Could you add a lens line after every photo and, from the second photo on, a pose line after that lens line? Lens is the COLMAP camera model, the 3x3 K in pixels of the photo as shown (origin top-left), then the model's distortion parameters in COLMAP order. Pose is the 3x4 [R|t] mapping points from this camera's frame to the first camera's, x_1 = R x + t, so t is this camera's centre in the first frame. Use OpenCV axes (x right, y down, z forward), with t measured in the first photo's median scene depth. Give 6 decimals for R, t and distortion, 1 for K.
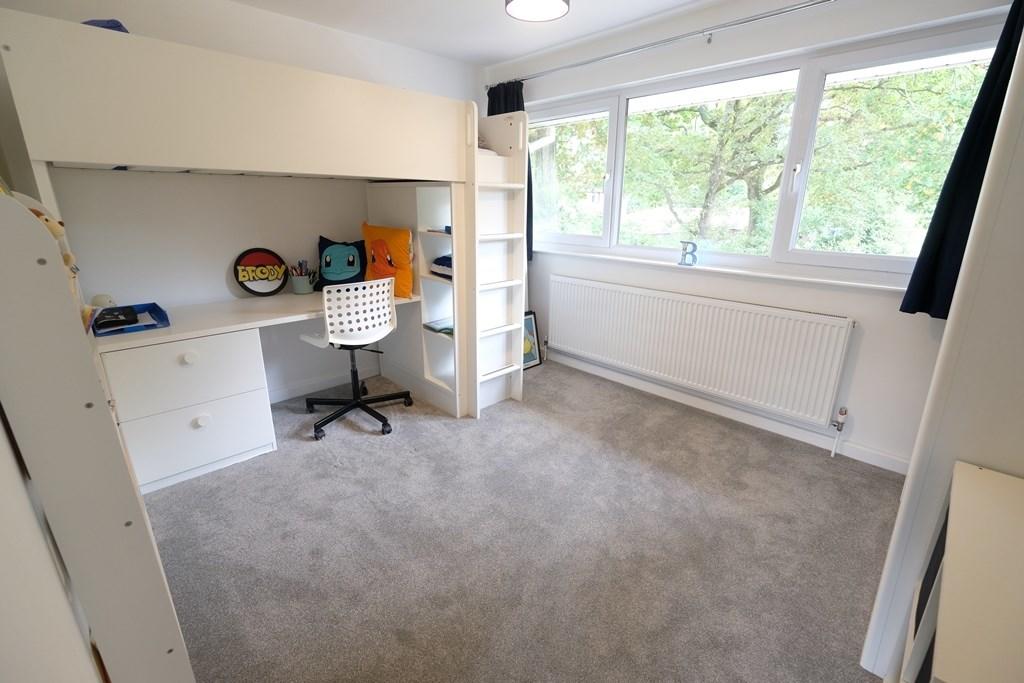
lens RADIAL K [[445.3, 0, 510.3], [0, 445.3, 336.1], [0, 0, 1]] dist [-0.003456, 0.000916]
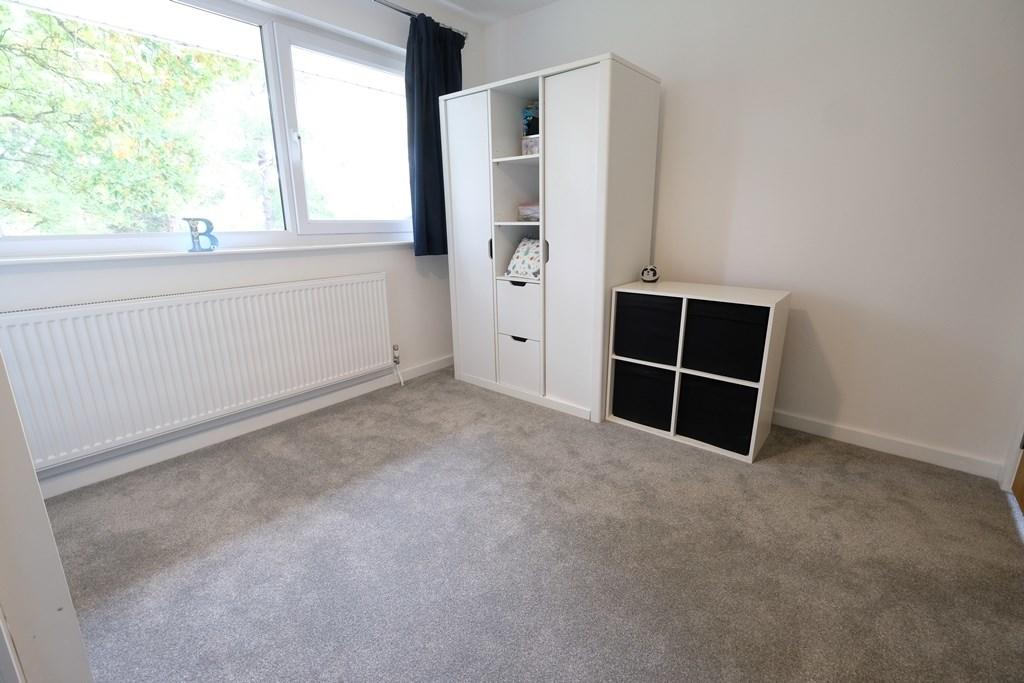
lens RADIAL K [[445.3, 0, 509.3], [0, 445.3, 343.2], [0, 0, 1]] dist [-0.003456, 0.000916]
pose [[-0.102473, -0.263840, 0.959108, -0.417803], [0.291749, 0.913810, 0.282550, -0.089445], [-0.950990, 0.308772, -0.016665, 0.638362]]
